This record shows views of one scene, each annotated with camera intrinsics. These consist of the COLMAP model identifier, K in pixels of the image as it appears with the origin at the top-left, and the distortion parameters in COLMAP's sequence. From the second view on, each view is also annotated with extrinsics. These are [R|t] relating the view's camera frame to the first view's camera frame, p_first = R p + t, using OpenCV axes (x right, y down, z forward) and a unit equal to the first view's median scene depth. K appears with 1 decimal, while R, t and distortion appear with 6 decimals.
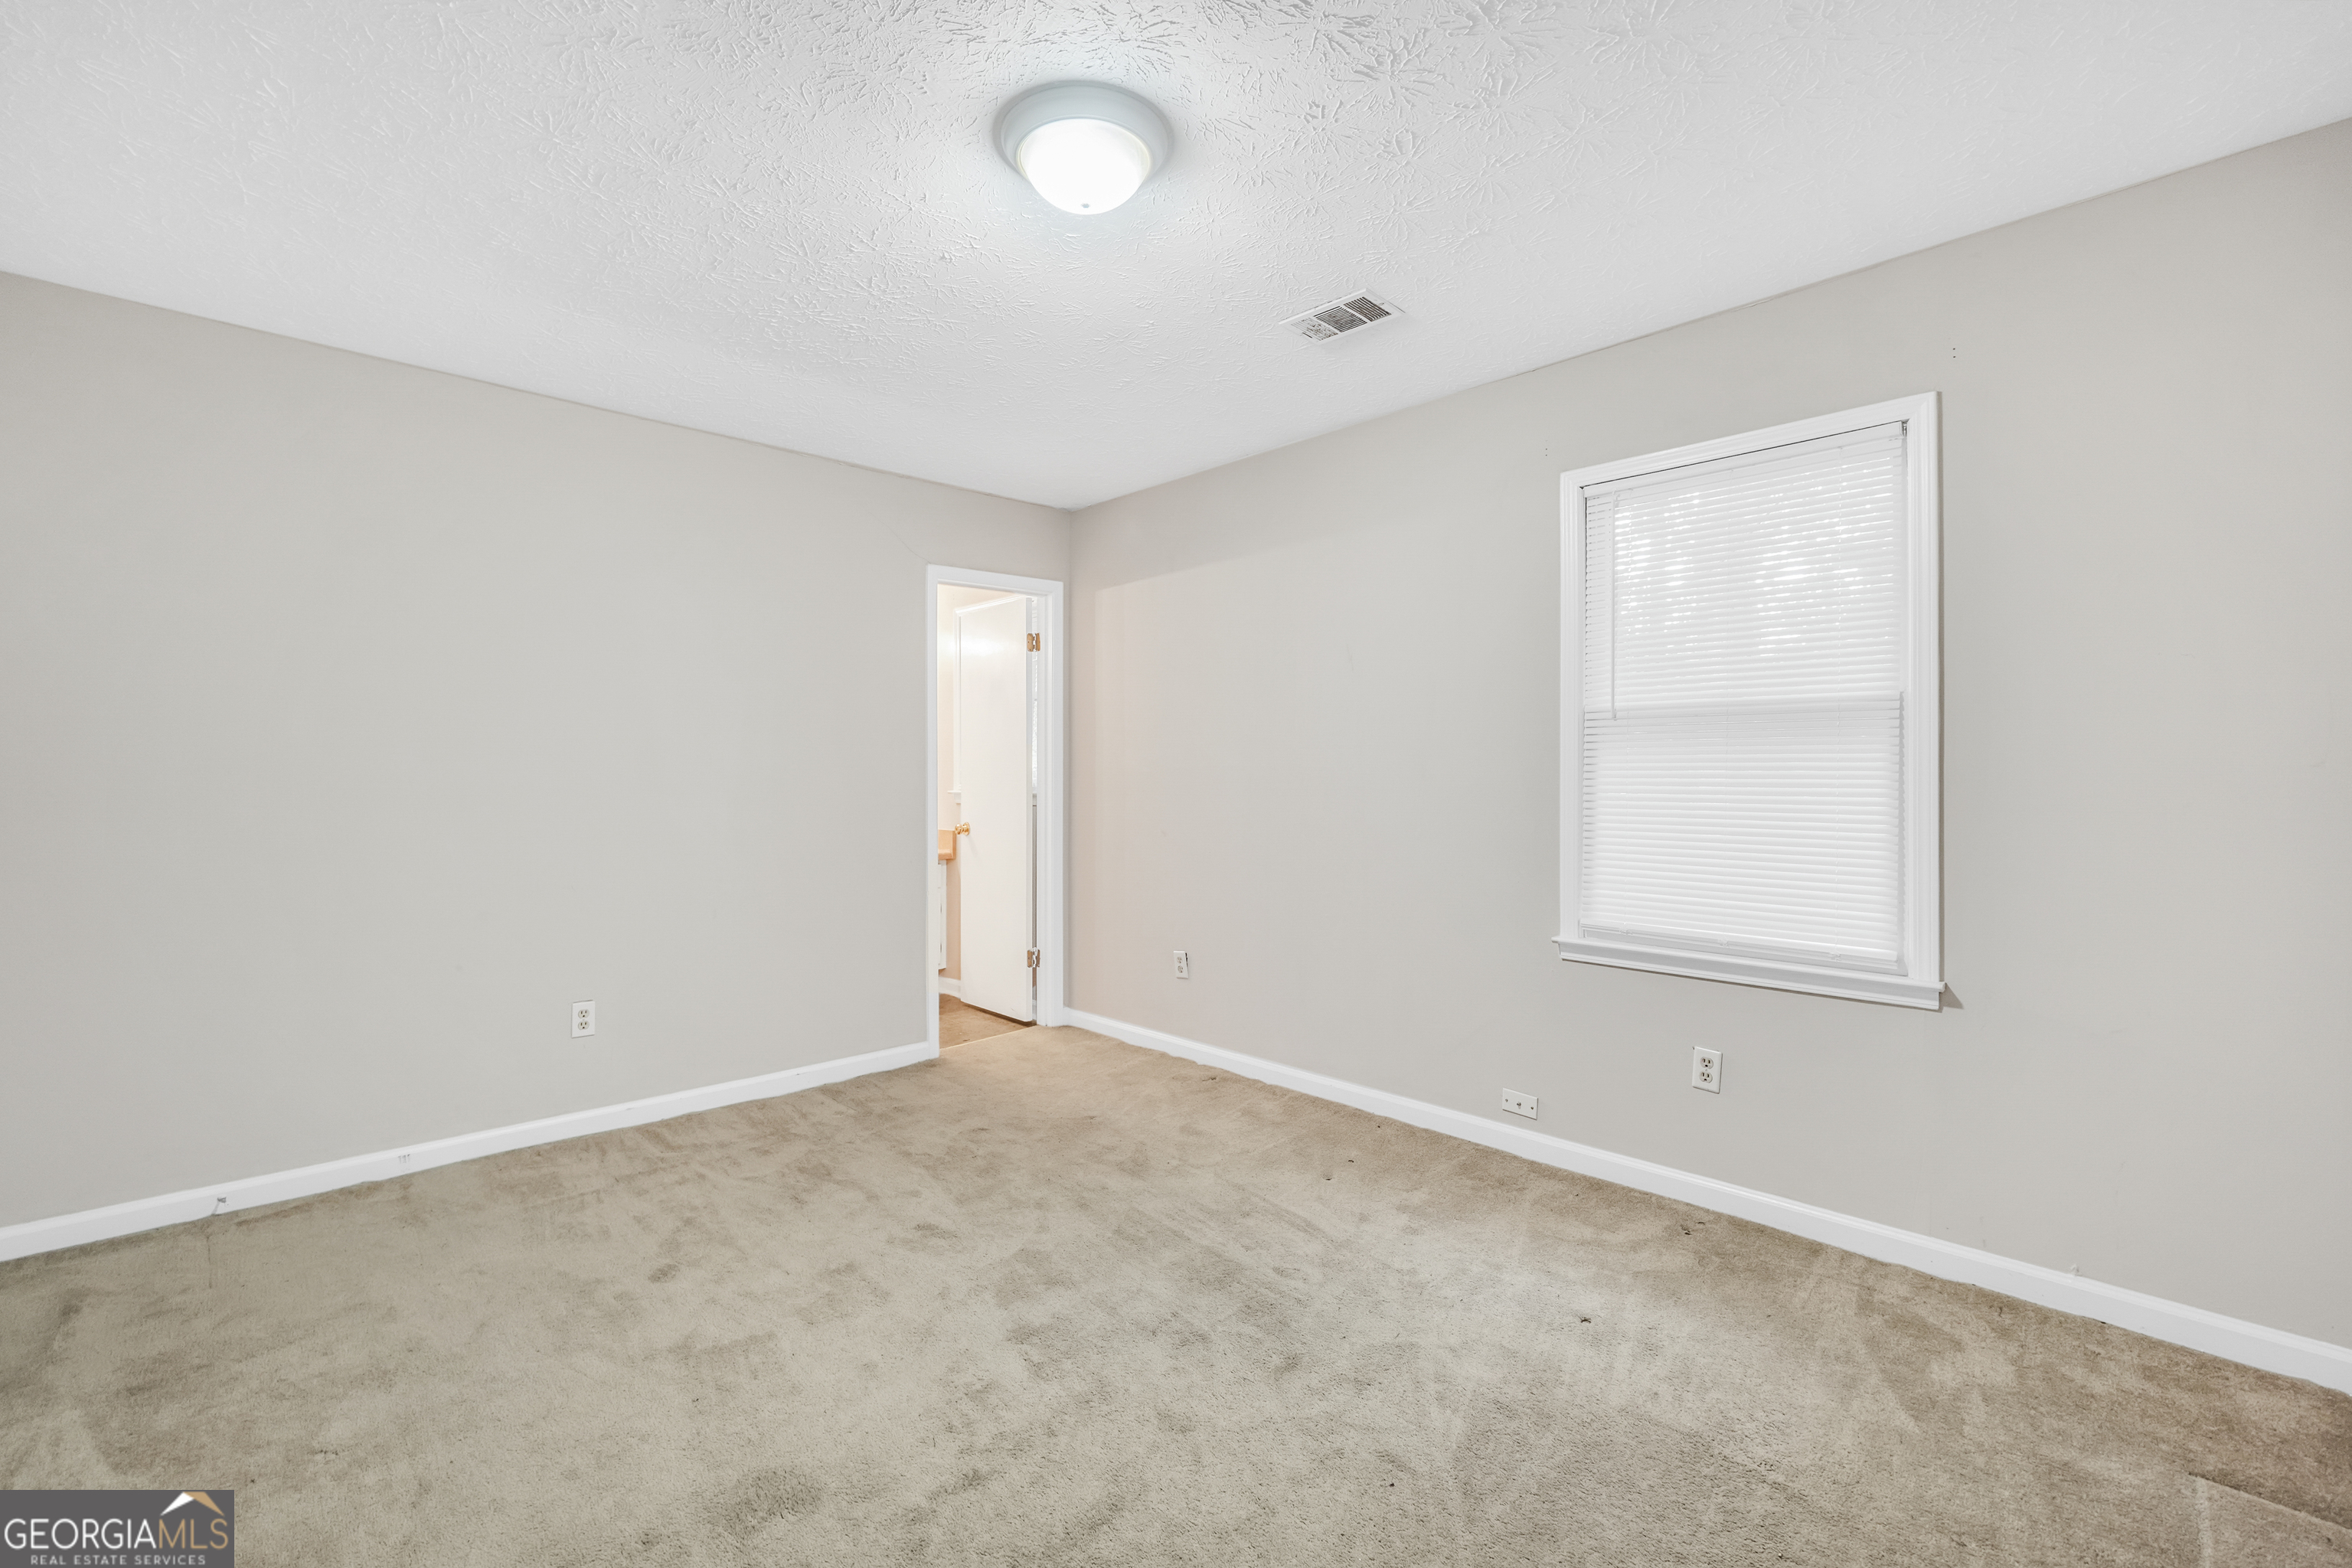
lens RADIAL K [[982.5, 0, 1139.4], [0, 982.5, 776.5], [0, 0, 1]] dist [-0.017056, 0.005770]
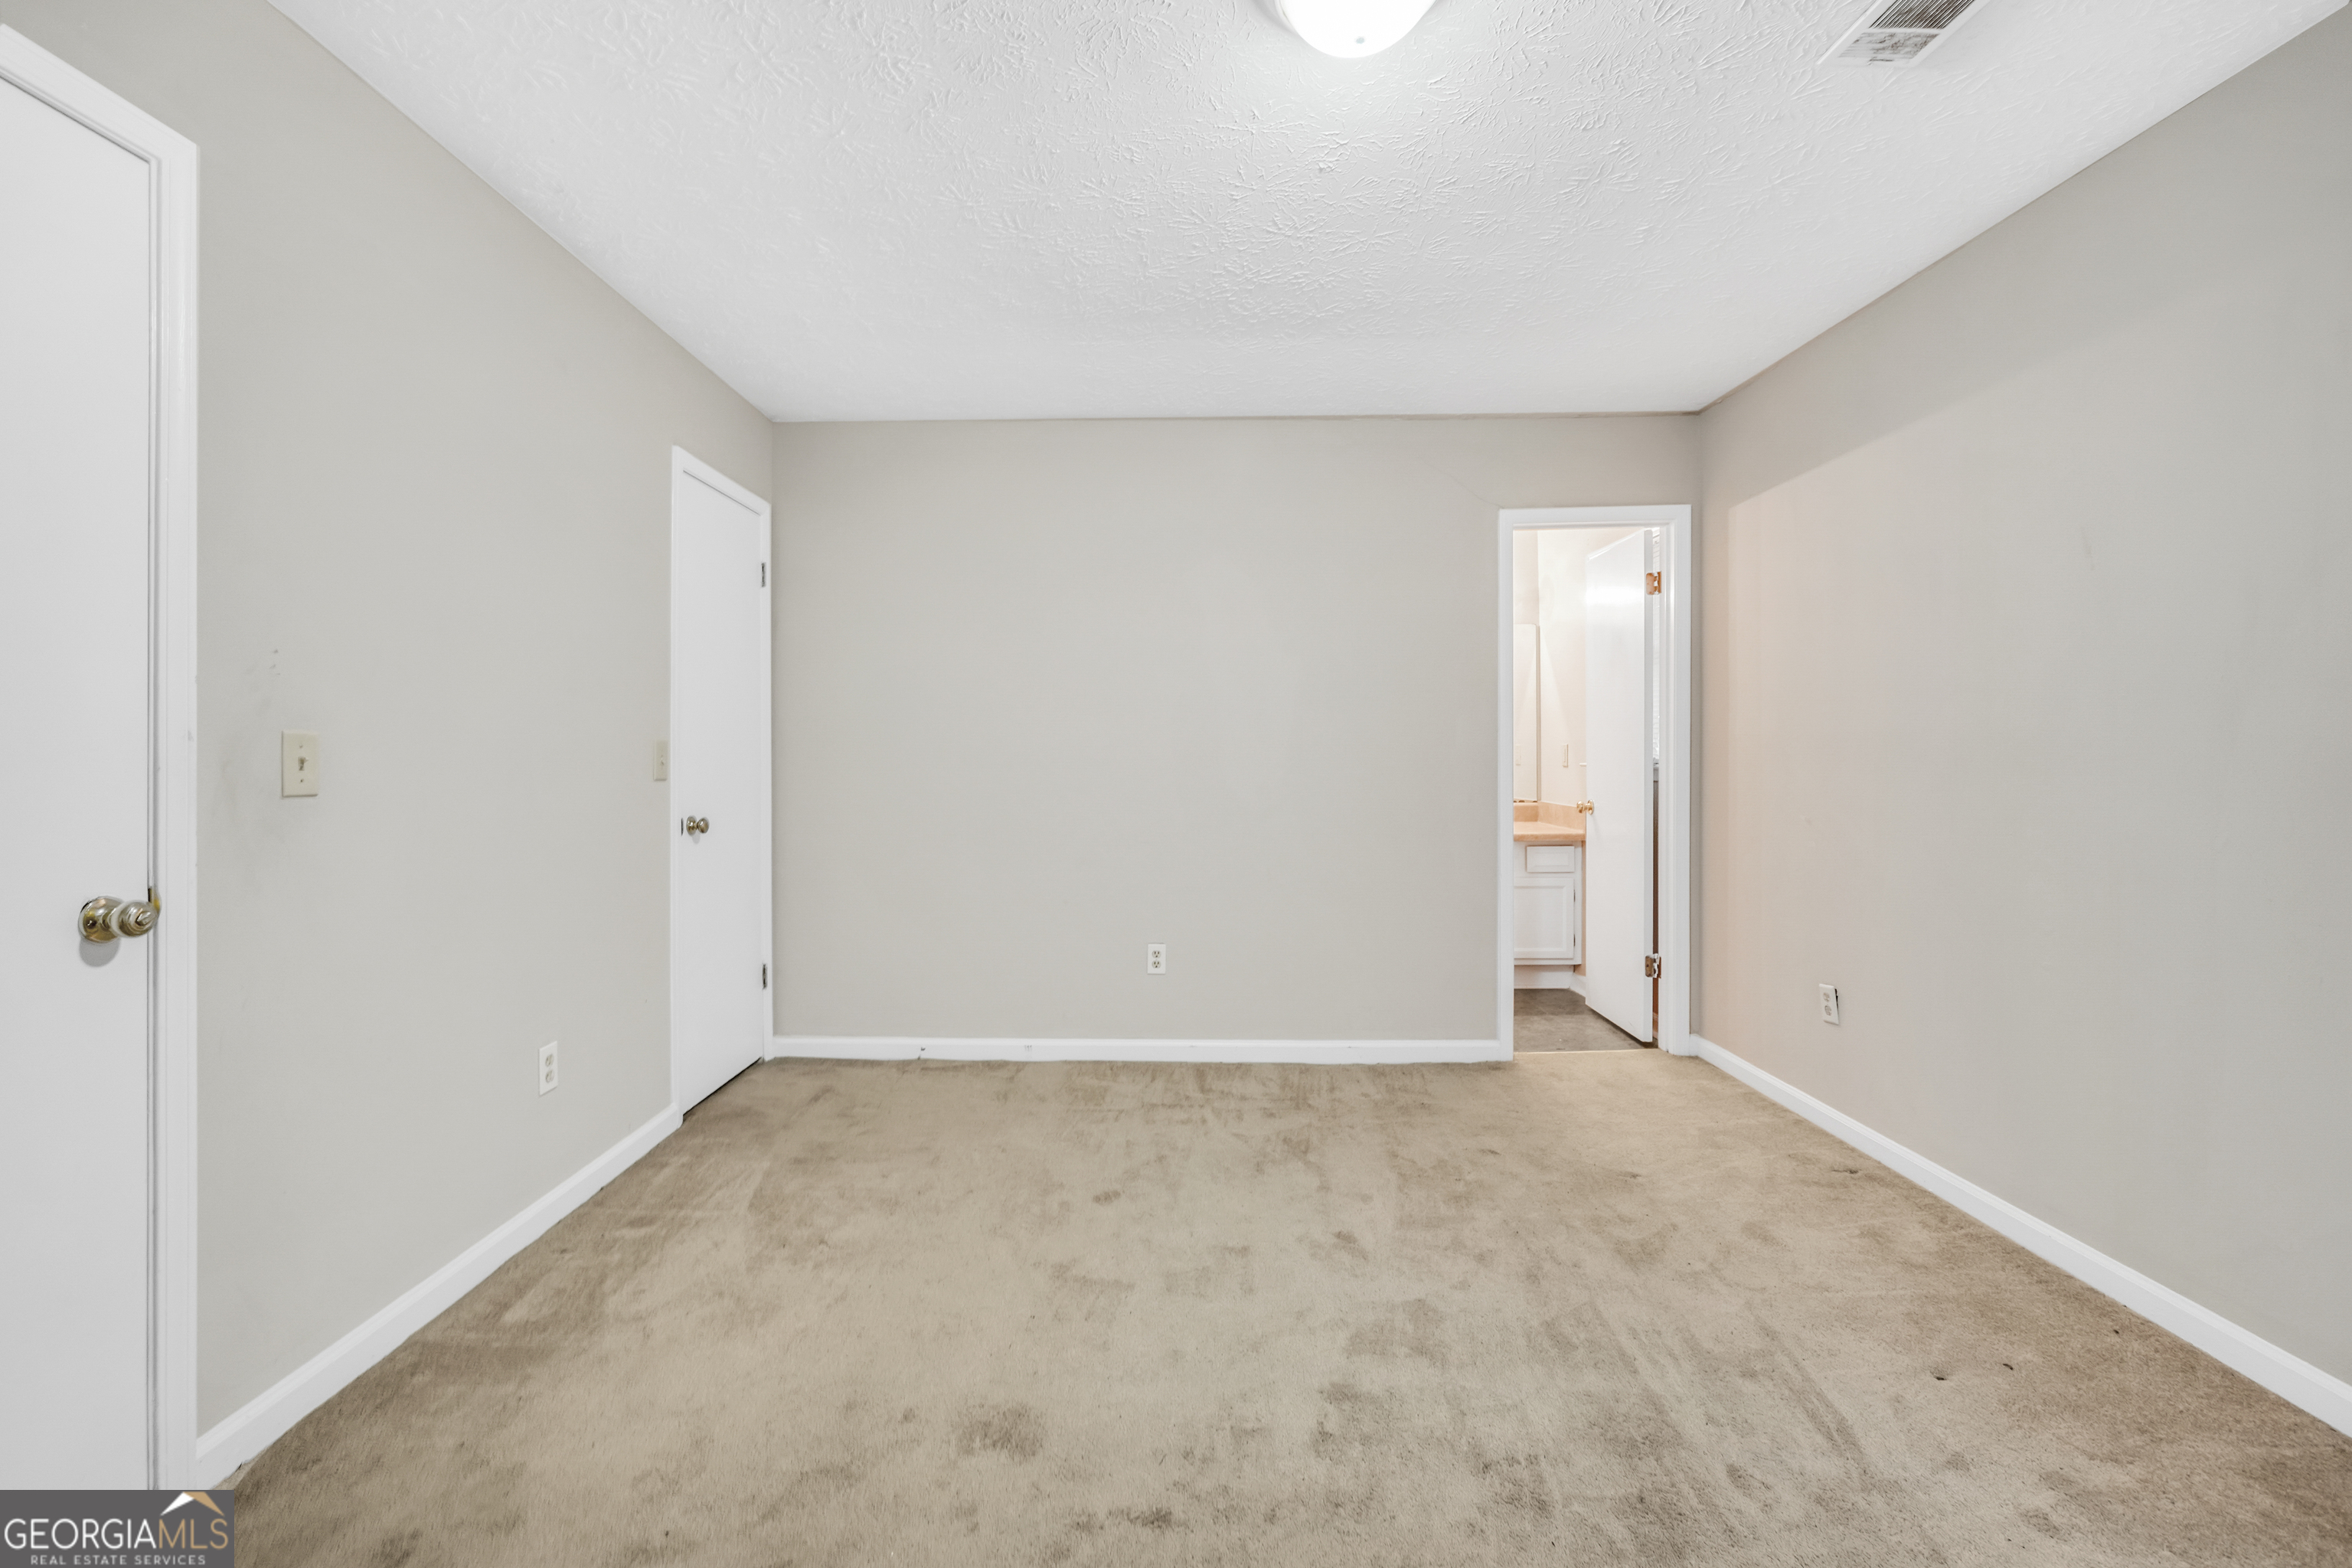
lens RADIAL K [[982.5, 0, 1160.1], [0, 982.5, 754.6], [0, 0, 1]] dist [-0.017056, 0.005770]
pose [[0.727301, 0.003002, -0.686312, 0.255919], [0.000796, 0.999986, 0.005219, 0.003904], [0.686318, -0.004342, 0.727289, 0.197218]]
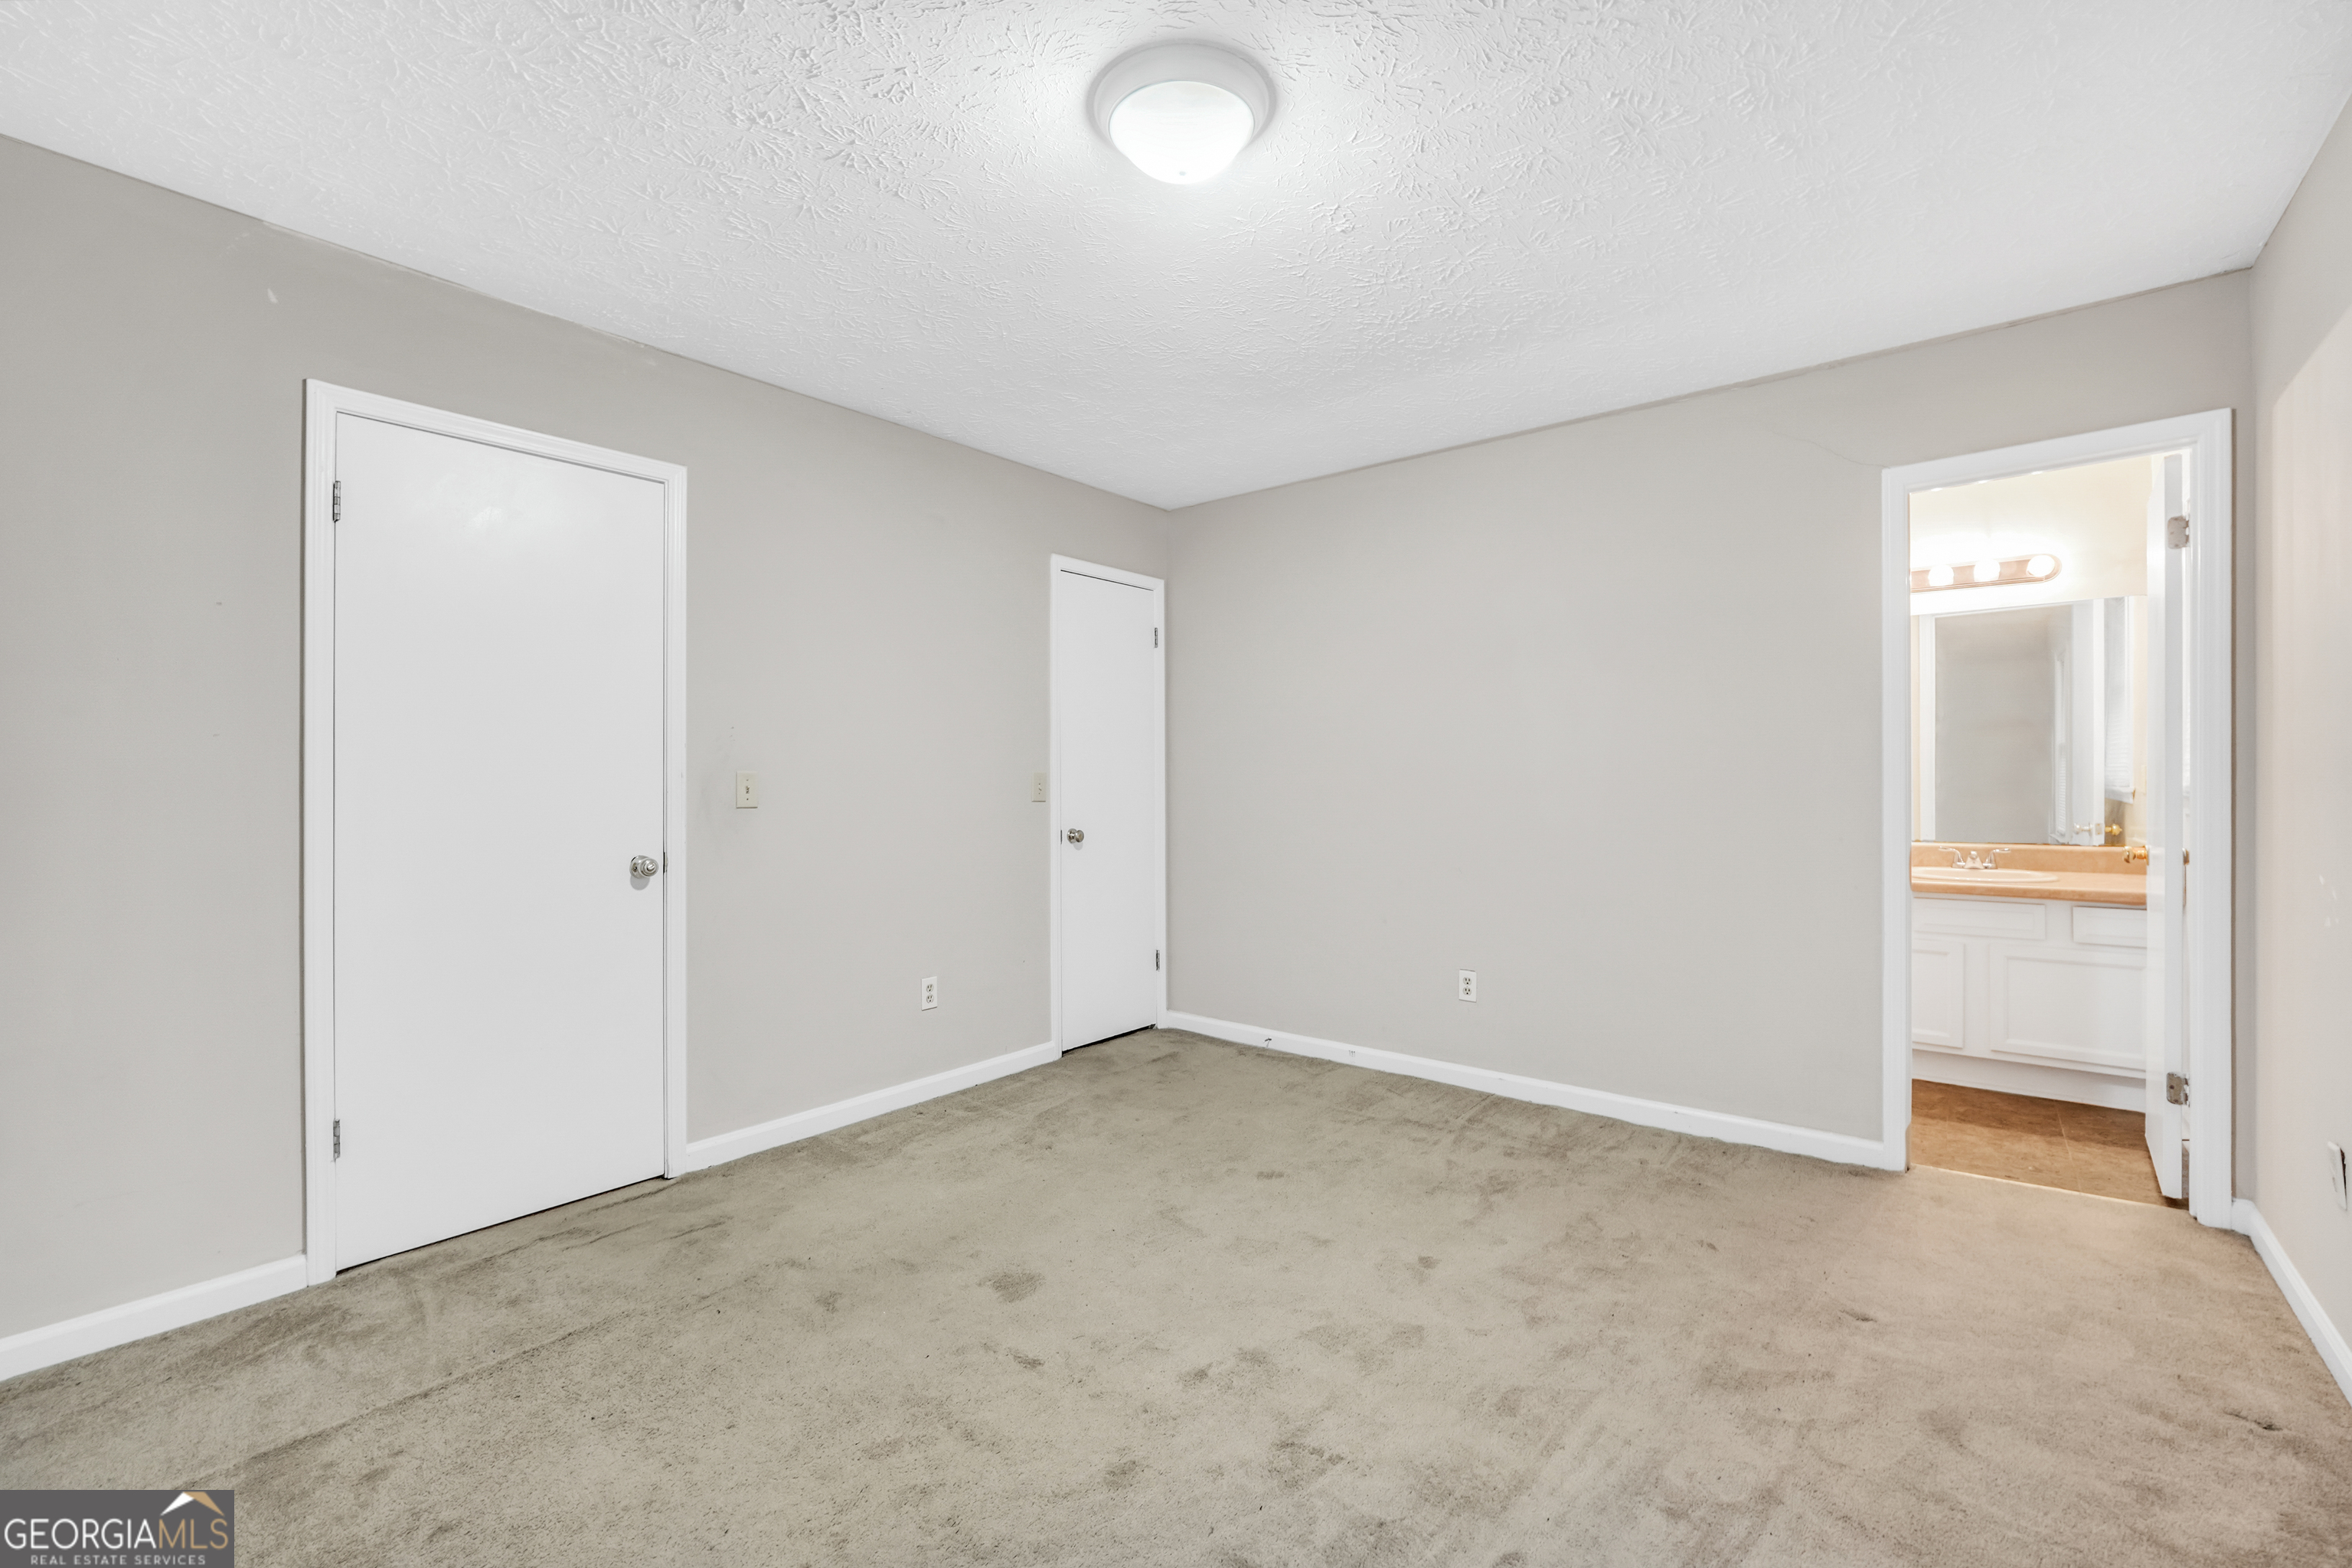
lens RADIAL K [[982.5, 0, 1173.8], [0, 982.5, 775.4], [0, 0, 1]] dist [-0.017056, 0.005770]
pose [[0.150191, -0.002114, -0.988655, 0.594961], [0.007280, 0.999973, -0.001033, 0.001084], [0.988630, -0.007042, 0.150202, 0.569539]]
